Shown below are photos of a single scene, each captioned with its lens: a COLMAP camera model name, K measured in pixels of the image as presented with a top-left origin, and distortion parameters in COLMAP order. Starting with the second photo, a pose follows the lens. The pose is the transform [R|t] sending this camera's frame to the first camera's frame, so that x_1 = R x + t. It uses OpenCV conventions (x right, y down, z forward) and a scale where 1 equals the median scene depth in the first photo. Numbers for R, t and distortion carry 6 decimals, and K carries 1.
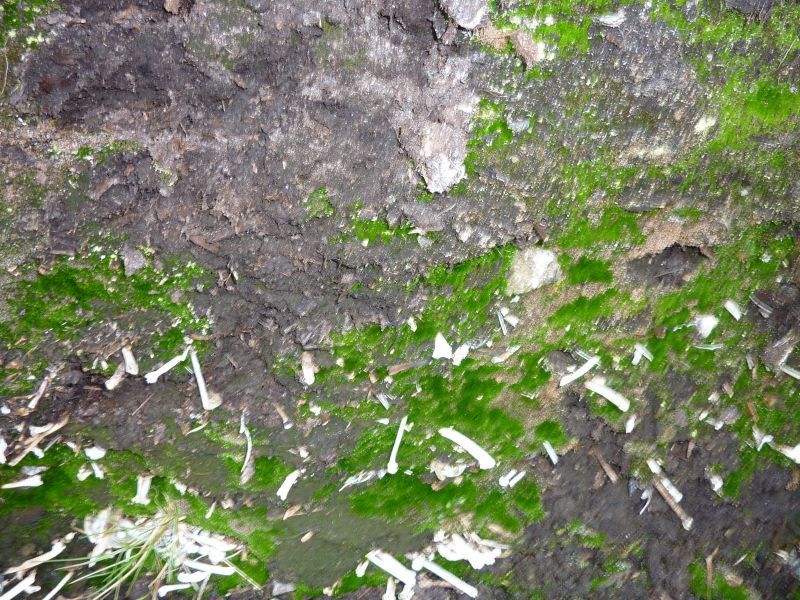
lens RADIAL K [[597.0, 0, 397.0], [0, 597.0, 296.7], [0, 0, 1]] dist [-0.005853, -0.049071]
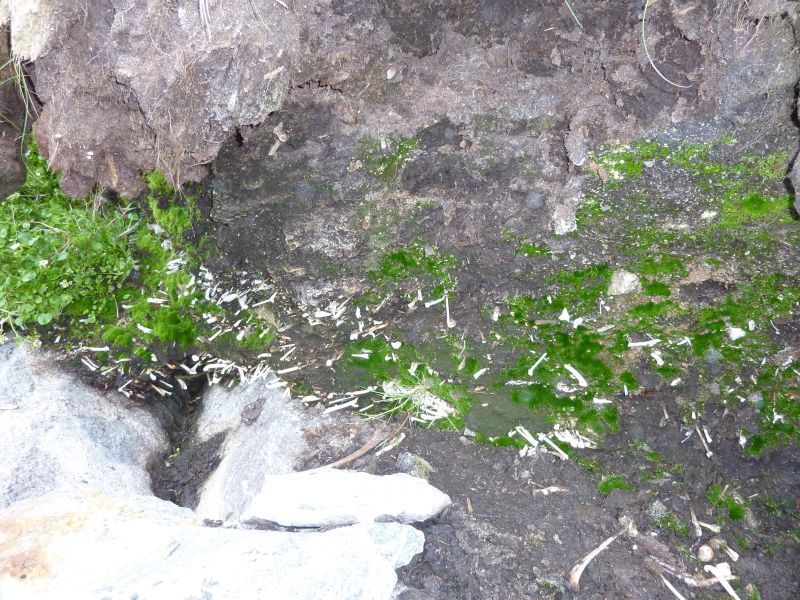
lens RADIAL K [[597.0, 0, 397.0], [0, 597.0, 296.7], [0, 0, 1]] dist [-0.005853, -0.049071]
pose [[0.880092, 0.144329, -0.452336, 0.471702], [-0.177216, 0.983686, -0.030933, 0.185361], [0.440492, 0.107385, 0.891311, -0.997562]]
